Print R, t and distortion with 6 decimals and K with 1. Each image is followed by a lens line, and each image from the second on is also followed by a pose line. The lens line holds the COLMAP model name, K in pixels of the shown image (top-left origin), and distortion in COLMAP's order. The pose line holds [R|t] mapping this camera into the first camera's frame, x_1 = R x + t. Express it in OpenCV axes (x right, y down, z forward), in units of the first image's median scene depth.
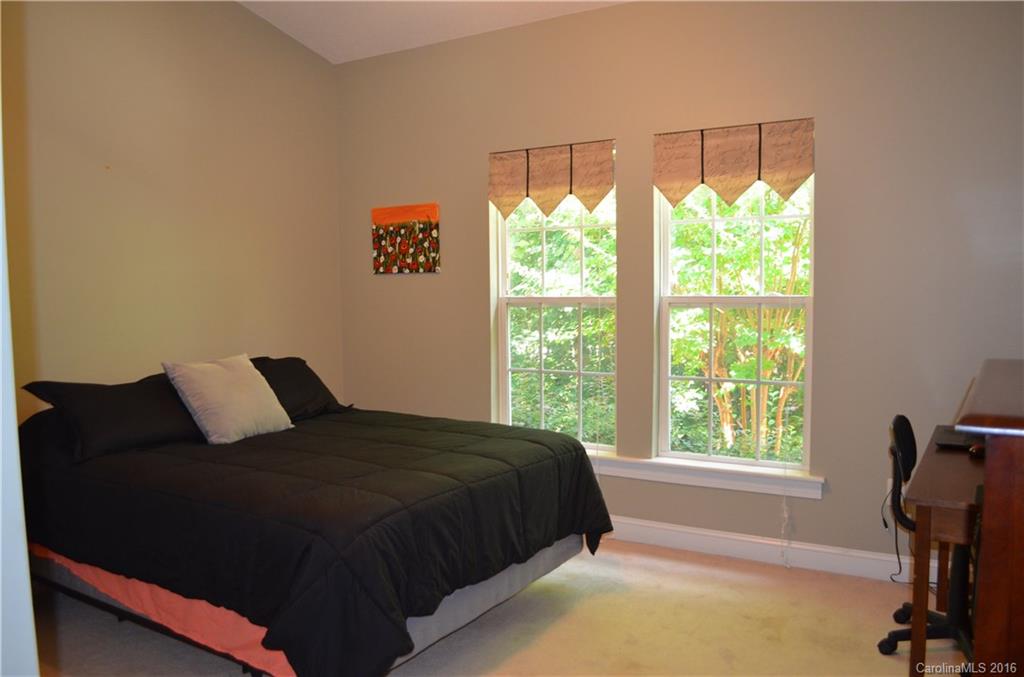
lens RADIAL K [[816.1, 0, 512.7], [0, 816.1, 341.5], [0, 0, 1]] dist [-0.077524, 0.001527]
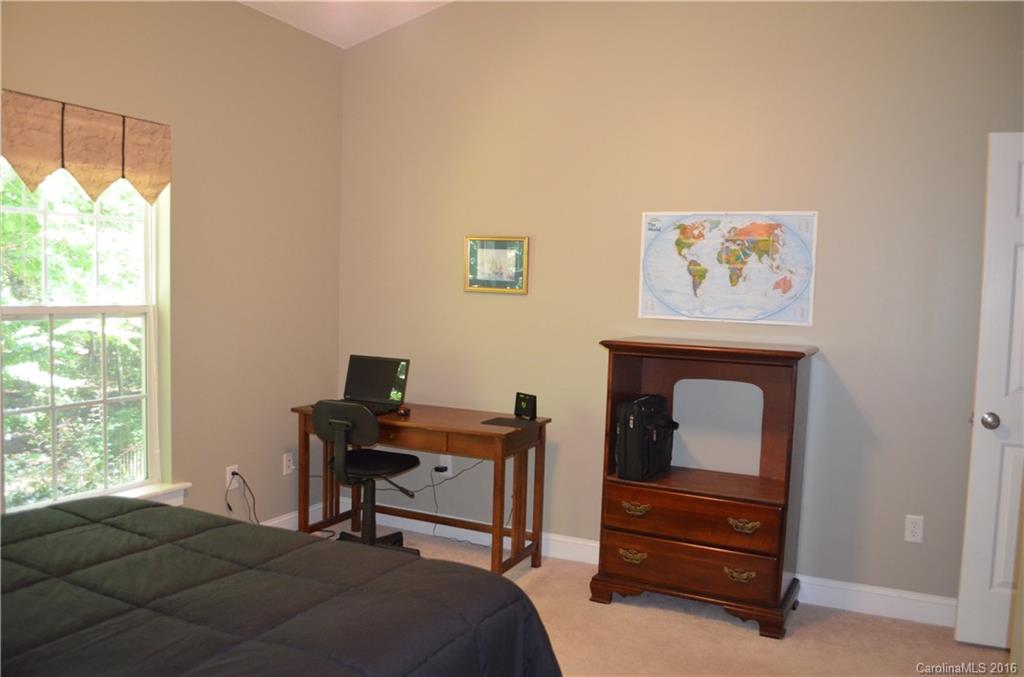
lens RADIAL K [[816.1, 0, 513.2], [0, 816.1, 338.9], [0, 0, 1]] dist [-0.077524, 0.001527]
pose [[-0.079237, -0.057623, 0.995189, -0.625796], [0.022305, 0.997975, 0.059561, -0.061562], [-0.996606, 0.026917, -0.077791, 0.627147]]
